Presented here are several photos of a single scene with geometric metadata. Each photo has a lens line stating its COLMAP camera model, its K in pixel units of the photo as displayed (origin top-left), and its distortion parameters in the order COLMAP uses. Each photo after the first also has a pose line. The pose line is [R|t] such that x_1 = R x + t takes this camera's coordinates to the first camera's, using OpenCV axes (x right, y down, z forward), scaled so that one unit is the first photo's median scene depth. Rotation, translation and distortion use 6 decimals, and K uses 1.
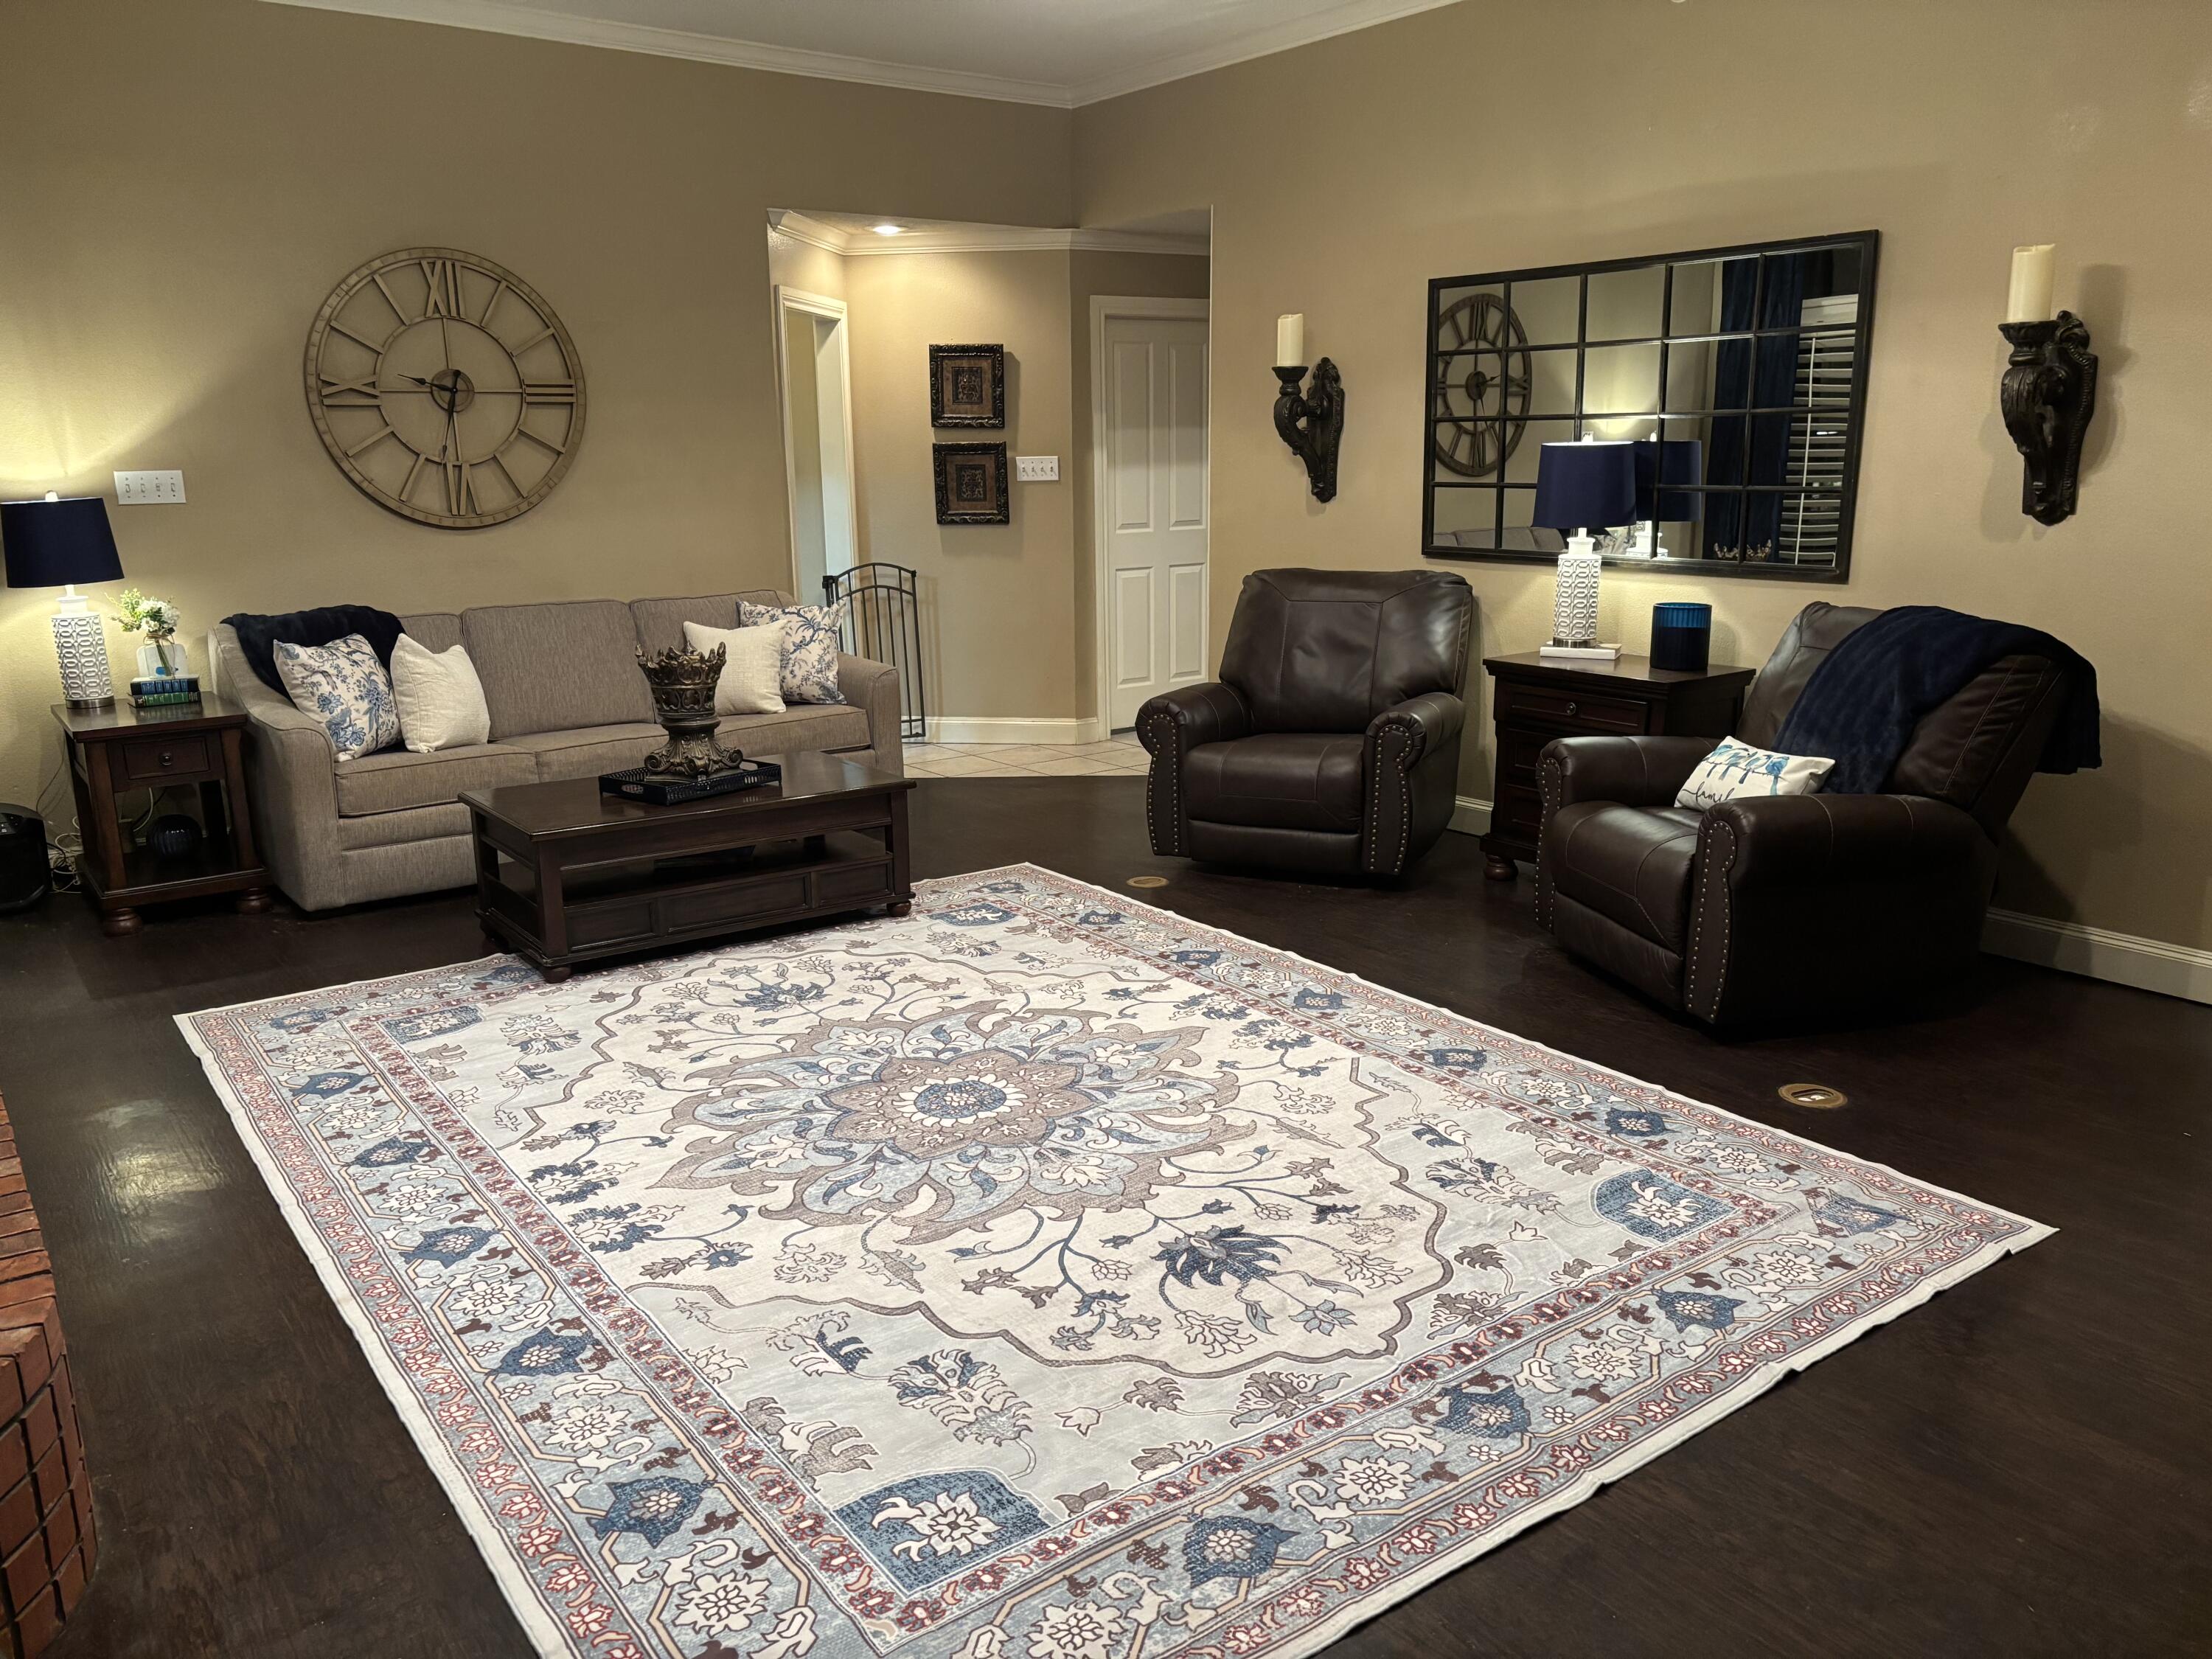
lens RADIAL K [[1669.1, 0, 1104.3], [0, 1669.1, 792.0], [0, 0, 1]] dist [0.080266, -0.129371]
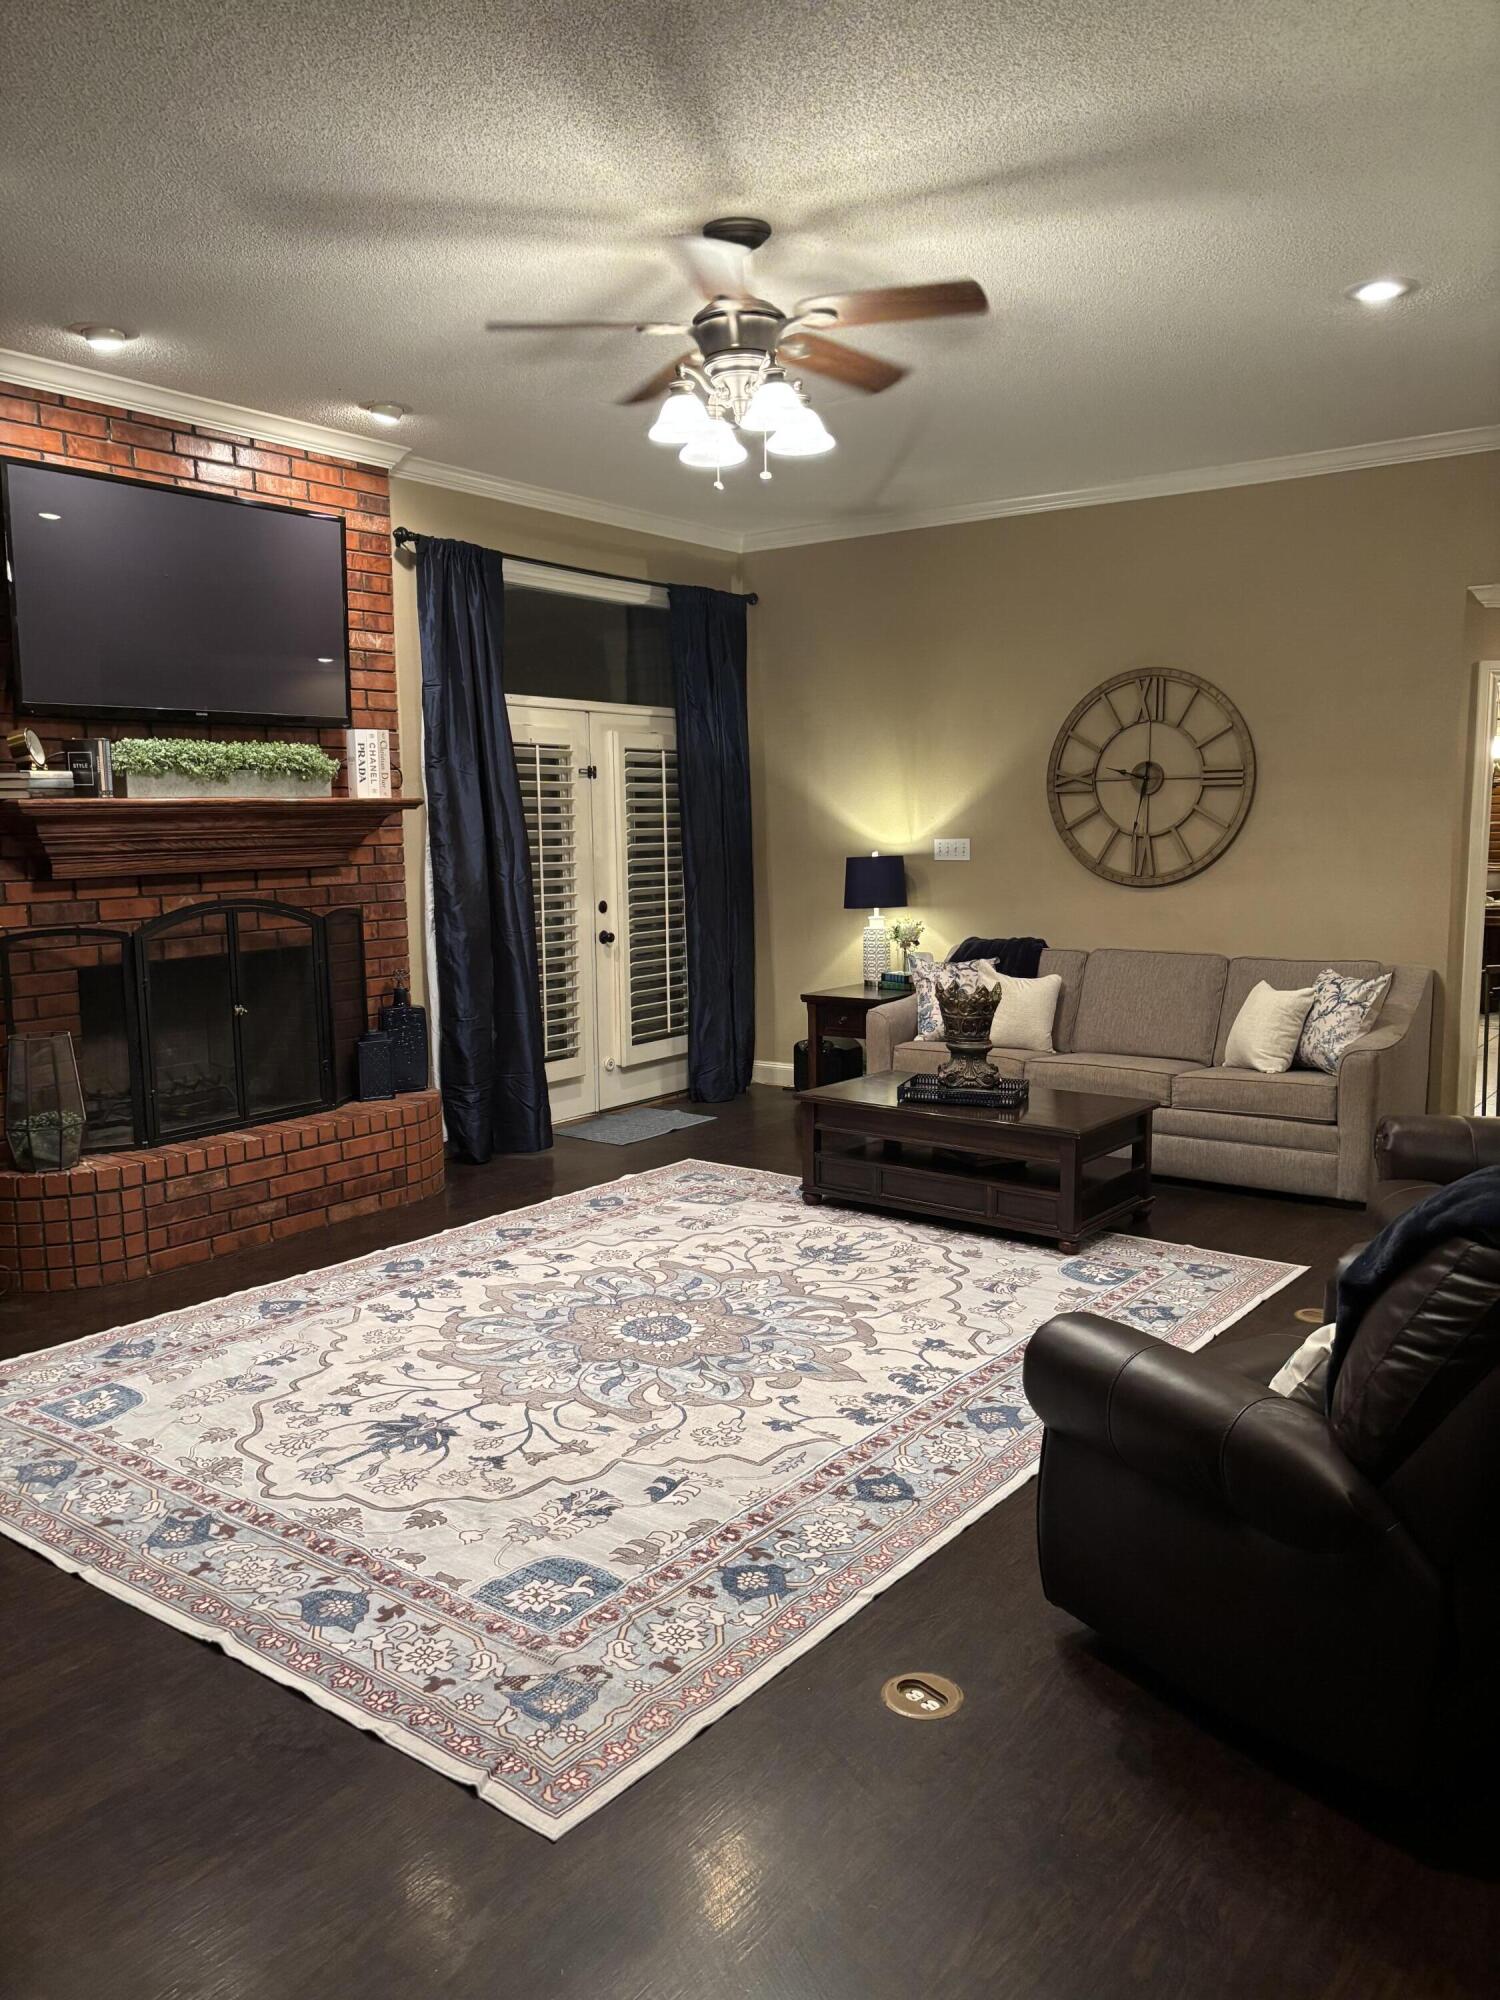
lens RADIAL K [[1509.1, 0, 757.9], [0, 1509.1, 988.2], [0, 0, 1]] dist [0.080266, -0.129371]
pose [[0.288025, 0.118132, -0.950308, 0.974061], [-0.189643, 0.979745, 0.064314, -0.158905], [0.938657, 0.161695, 0.304594, 0.635885]]
